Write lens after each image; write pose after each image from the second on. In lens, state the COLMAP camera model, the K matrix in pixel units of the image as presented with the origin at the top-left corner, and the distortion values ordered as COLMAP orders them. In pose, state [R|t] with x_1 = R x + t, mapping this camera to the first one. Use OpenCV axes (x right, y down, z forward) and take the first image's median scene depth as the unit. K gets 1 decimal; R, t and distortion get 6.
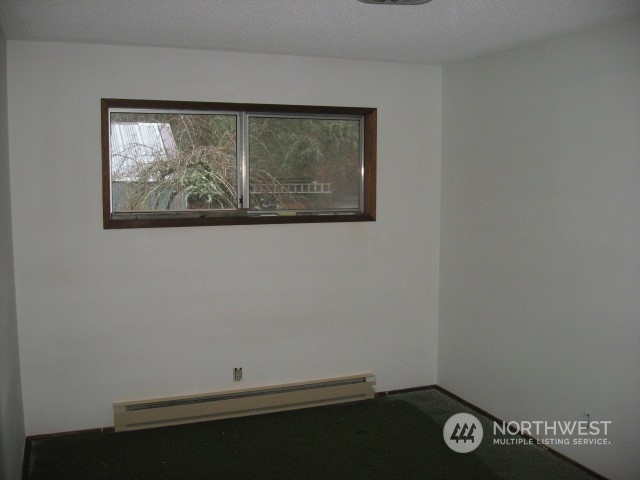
lens RADIAL K [[670.4, 0, 320.0], [0, 670.4, 240.0], [0, 0, 1]] dist [-0.120328, 0.005844]
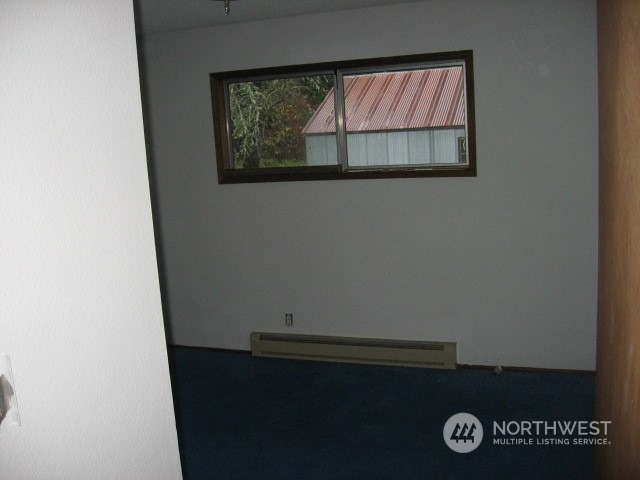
lens RADIAL K [[648.5, 0, 320.0], [0, 648.5, 240.0], [0, 0, 1]] dist [-0.122652, 0.029115]
pose [[0.737893, 0.065328, -0.671748, 0.545845], [-0.009370, 0.996200, 0.086588, -0.016809], [0.674852, -0.057598, 0.735701, 0.237618]]
